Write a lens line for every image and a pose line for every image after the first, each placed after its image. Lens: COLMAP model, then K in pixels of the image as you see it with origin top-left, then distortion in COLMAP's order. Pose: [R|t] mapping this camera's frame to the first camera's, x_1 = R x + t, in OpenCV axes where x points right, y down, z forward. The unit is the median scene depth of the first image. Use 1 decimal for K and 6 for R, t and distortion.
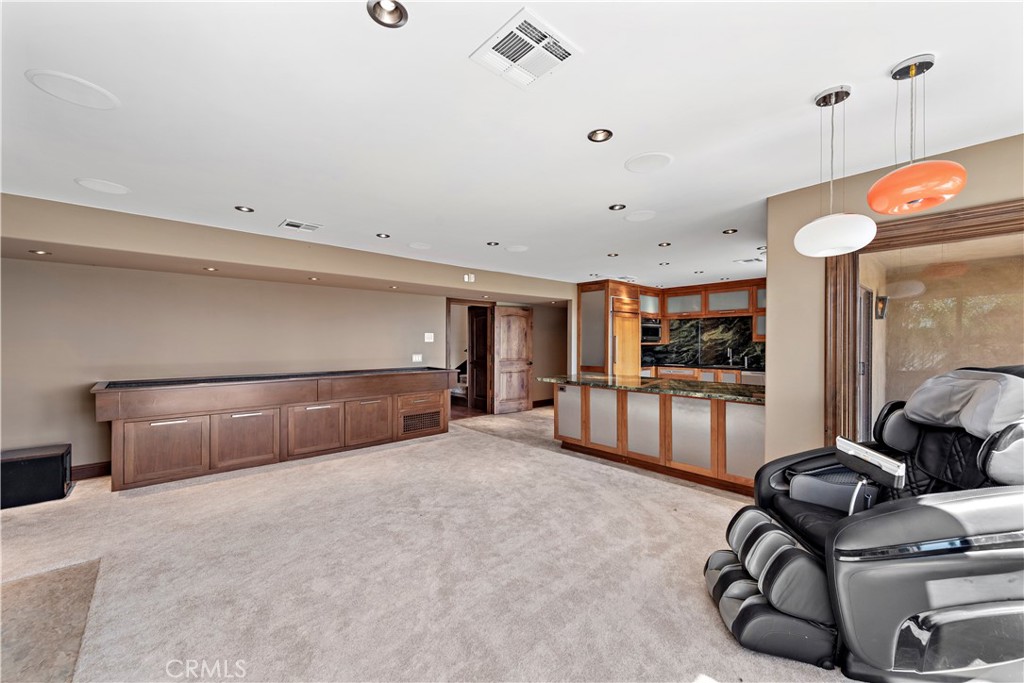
lens RADIAL K [[400.8, 0, 508.2], [0, 400.8, 341.4], [0, 0, 1]] dist [0.007811, -0.002544]
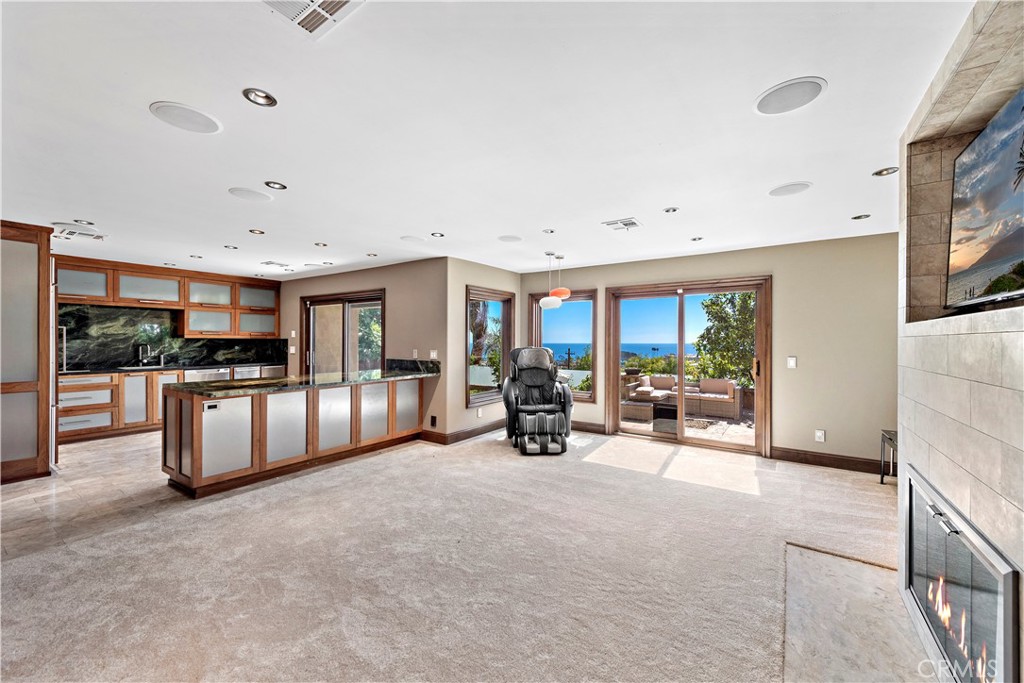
lens RADIAL K [[400.8, 0, 511.9], [0, 400.8, 342.4], [0, 0, 1]] dist [0.007811, -0.002544]
pose [[-0.241616, -0.005477, 0.970357, -0.474403], [-0.005221, 0.999977, 0.004345, 0.003294], [-0.970358, -0.004016, -0.241639, 0.496526]]
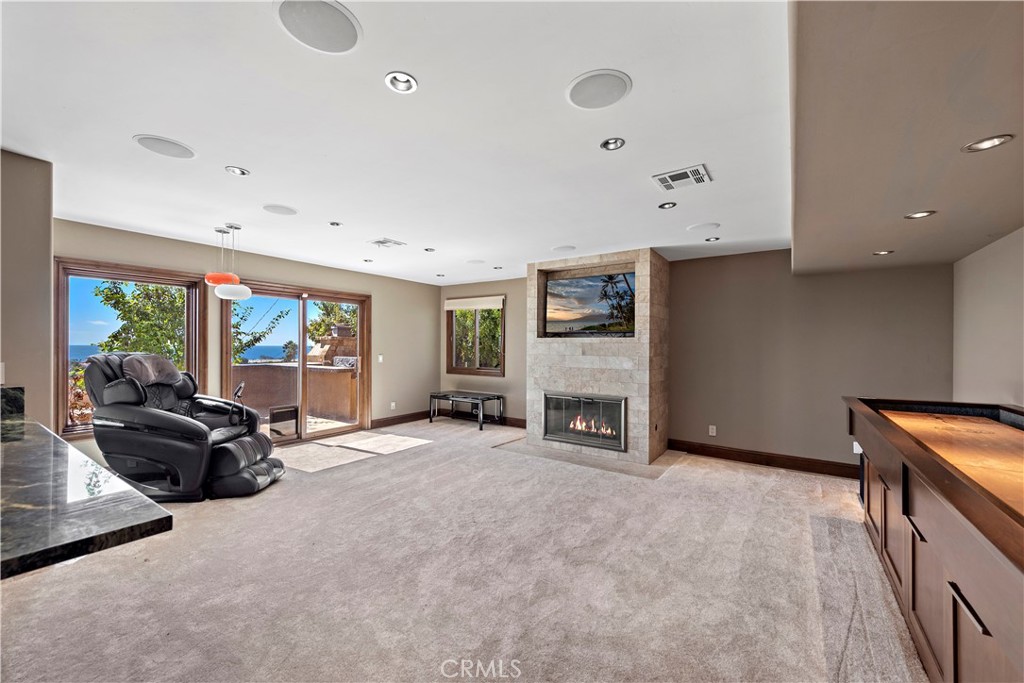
lens RADIAL K [[400.8, 0, 512.5], [0, 400.8, 344.9], [0, 0, 1]] dist [0.007811, -0.002544]
pose [[-0.970899, -0.010177, -0.239274, -0.017752], [-0.009481, 0.999947, -0.004058, 0.005692], [0.239302, -0.001672, -0.970944, 0.886827]]
